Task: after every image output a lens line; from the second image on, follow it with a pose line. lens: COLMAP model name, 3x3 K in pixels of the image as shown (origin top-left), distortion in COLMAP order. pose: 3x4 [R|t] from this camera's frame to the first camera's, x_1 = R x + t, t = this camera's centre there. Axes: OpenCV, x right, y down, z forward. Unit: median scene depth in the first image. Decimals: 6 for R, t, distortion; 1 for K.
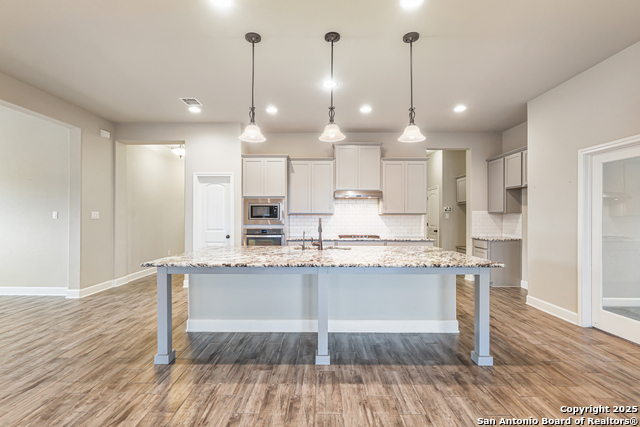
lens RADIAL K [[298.3, 0, 318.3], [0, 298.3, 217.2], [0, 0, 1]] dist [-0.001540, -0.000076]
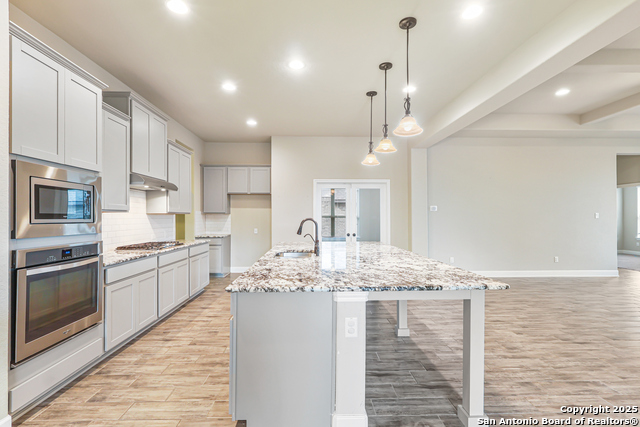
lens RADIAL K [[298.3, 0, 318.3], [0, 298.3, 217.2], [0, 0, 1]] dist [-0.001540, -0.000076]
pose [[-0.039688, -0.000641, 0.999212, -0.597158], [0.000214, 1.000000, 0.000650, -0.000043], [-0.999212, 0.000239, -0.039688, 0.692909]]
